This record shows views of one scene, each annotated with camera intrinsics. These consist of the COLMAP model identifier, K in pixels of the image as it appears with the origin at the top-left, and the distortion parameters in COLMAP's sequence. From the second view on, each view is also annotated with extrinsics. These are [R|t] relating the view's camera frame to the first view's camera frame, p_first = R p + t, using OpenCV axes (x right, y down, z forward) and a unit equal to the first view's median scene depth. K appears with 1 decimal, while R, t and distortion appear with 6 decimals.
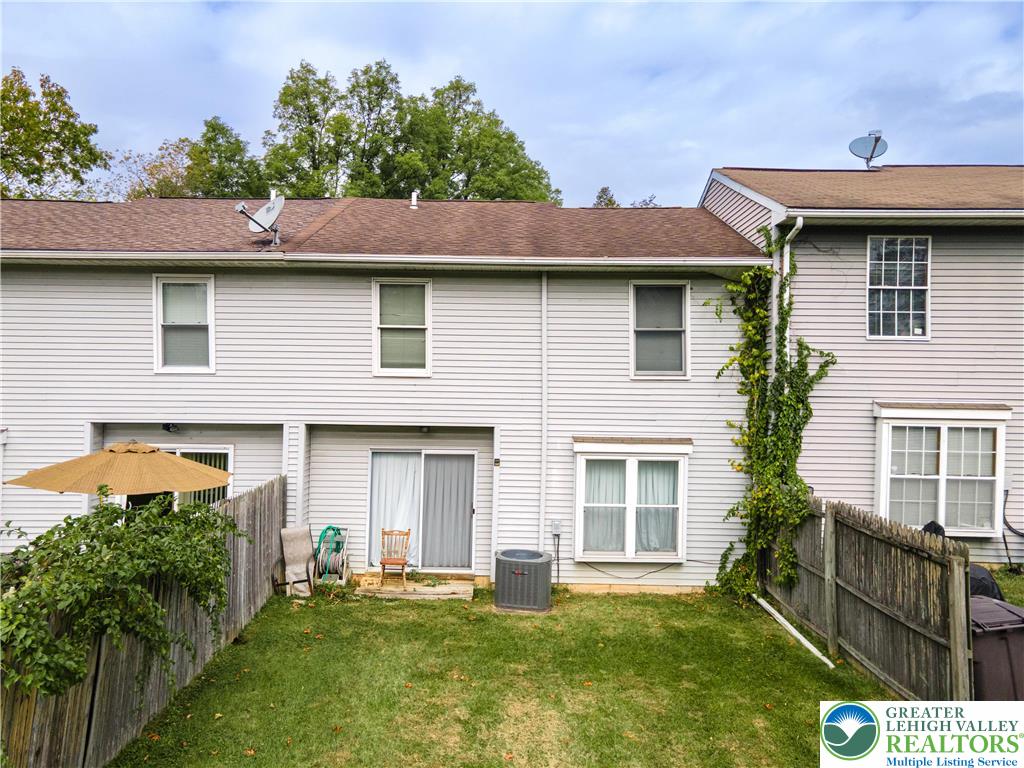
lens RADIAL K [[730.6, 0, 502.9], [0, 730.6, 387.5], [0, 0, 1]] dist [0.036911, 0.025797]
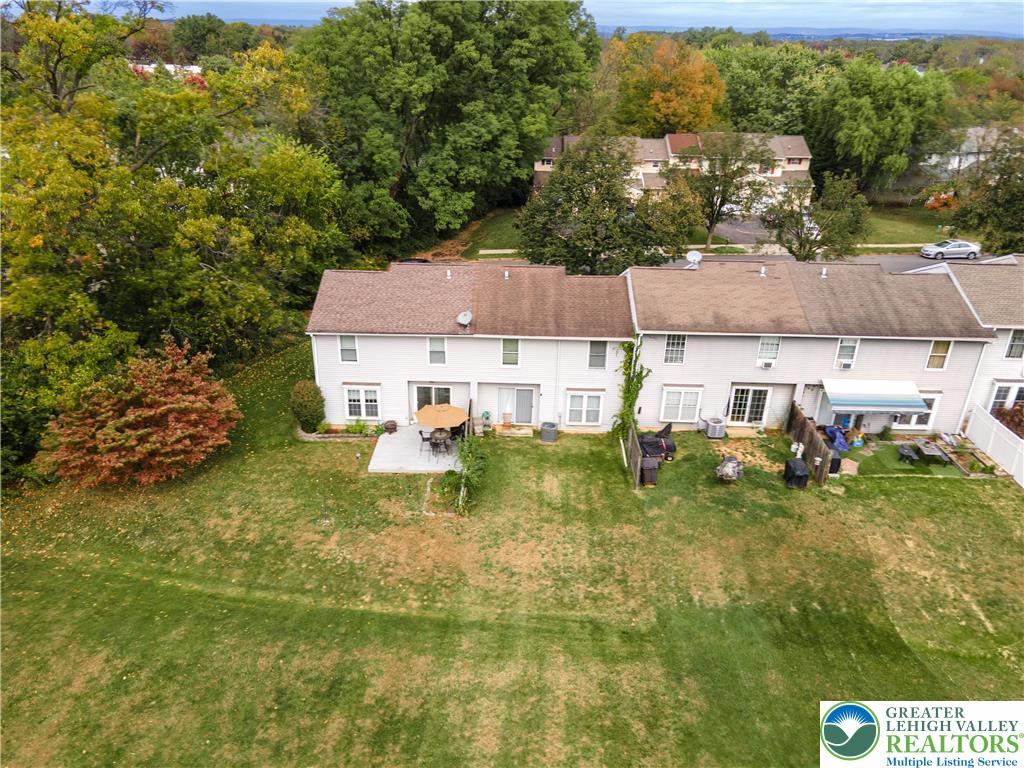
lens RADIAL K [[730.6, 0, 507.4], [0, 730.6, 384.2], [0, 0, 1]] dist [0.036911, 0.025797]
pose [[0.999749, 0.015058, -0.016600, -0.100398], [-0.006608, 0.905801, 0.423652, -1.240443], [0.021416, -0.423436, 0.905673, -1.757008]]
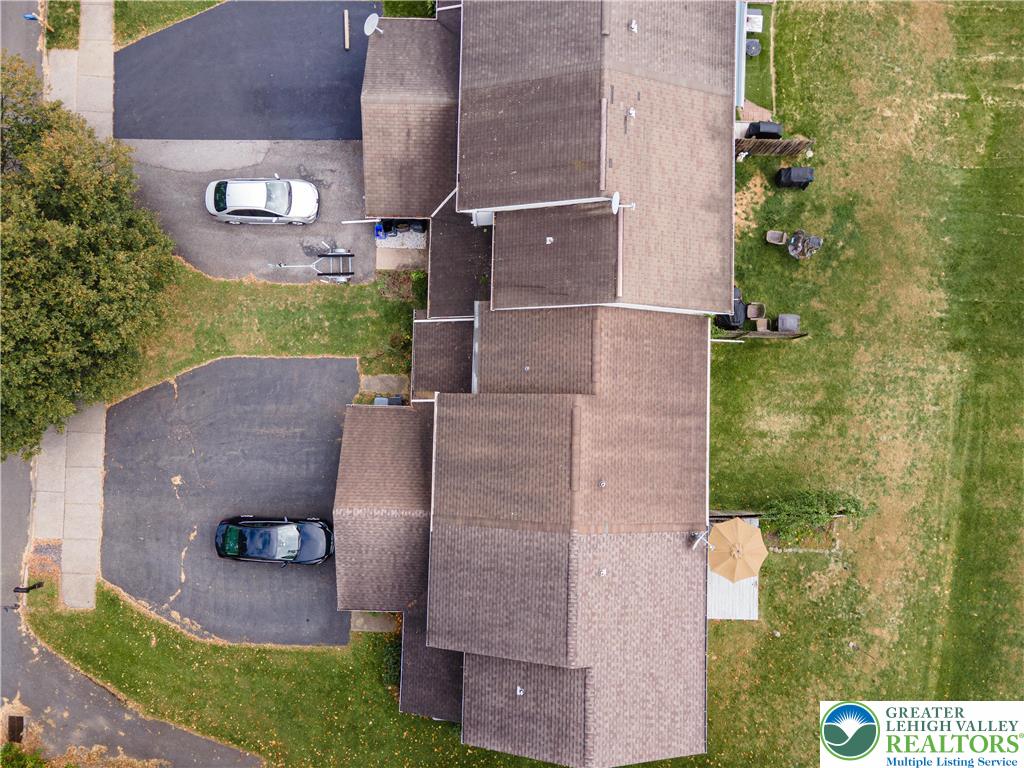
lens RADIAL K [[730.6, 0, 512.8], [0, 730.6, 375.8], [0, 0, 1]] dist [0.036911, 0.025797]
pose [[0.030767, -0.998523, 0.044789, 0.048518], [-0.000898, 0.044782, 0.998996, -2.440371], [-0.999526, -0.030776, 0.000481, 1.580654]]
